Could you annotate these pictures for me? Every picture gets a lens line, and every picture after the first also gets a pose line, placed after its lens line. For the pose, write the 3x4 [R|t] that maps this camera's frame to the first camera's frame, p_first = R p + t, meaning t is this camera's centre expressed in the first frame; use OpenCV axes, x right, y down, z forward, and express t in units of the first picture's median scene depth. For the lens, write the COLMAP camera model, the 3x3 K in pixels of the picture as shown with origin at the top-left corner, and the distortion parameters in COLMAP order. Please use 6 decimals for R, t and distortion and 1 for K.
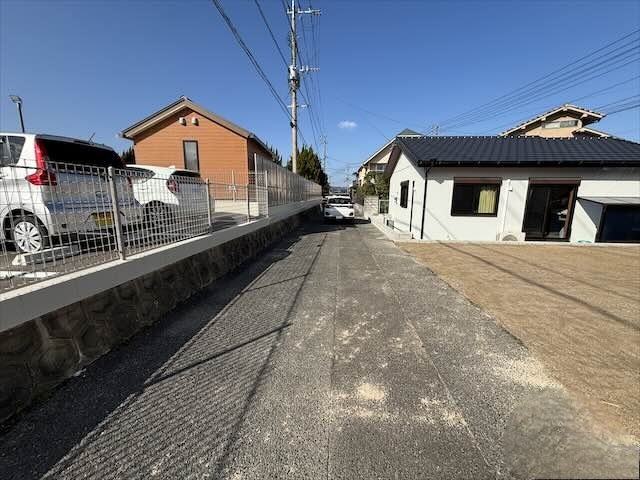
lens RADIAL K [[256.5, 0, 320.0], [0, 256.5, 240.0], [0, 0, 1]] dist [-0.001917, -0.000261]
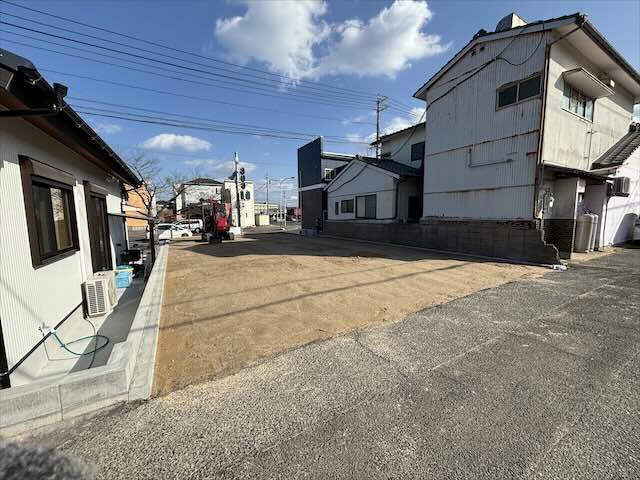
lens RADIAL K [[257.2, 0, 320.0], [0, 257.2, 240.0], [0, 0, 1]] dist [0.000882, -0.000026]
pose [[-0.564674, -0.085831, 0.820839, 0.010718], [0.151549, 0.966882, 0.205356, -0.150723], [-0.811281, 0.240357, -0.532965, 0.902360]]
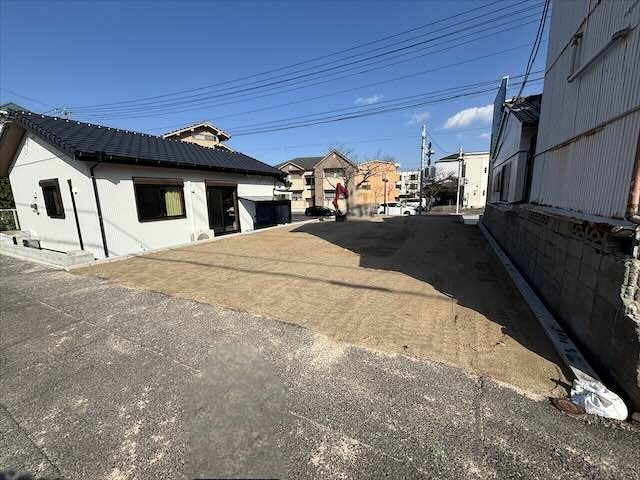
lens RADIAL K [[257.2, 0, 320.0], [0, 257.2, 240.0], [0, 0, 1]] dist [0.000882, -0.000026]
pose [[0.396379, -0.174538, 0.901344, -0.032040], [0.186190, 0.976644, 0.107240, -0.017760], [-0.899009, 0.125313, 0.419618, 0.116608]]
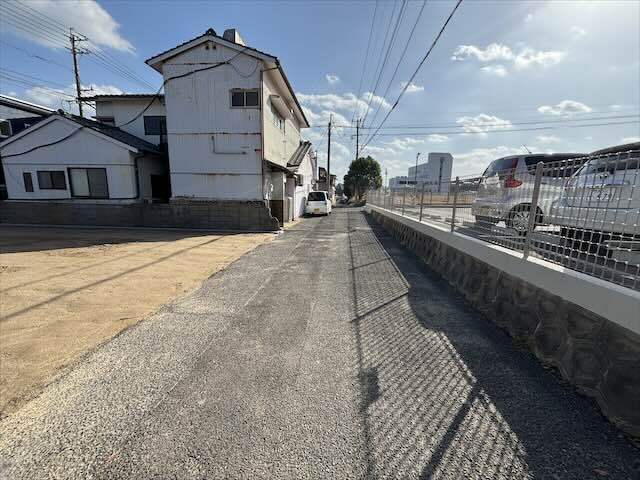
lens RADIAL K [[257.2, 0, 320.0], [0, 257.2, 240.0], [0, 0, 1]] dist [0.000882, -0.000026]
pose [[-0.999658, -0.025239, 0.006785, 0.041604], [-0.021393, 0.939329, 0.342349, -0.167755], [-0.015014, 0.342087, -0.939548, 1.008980]]
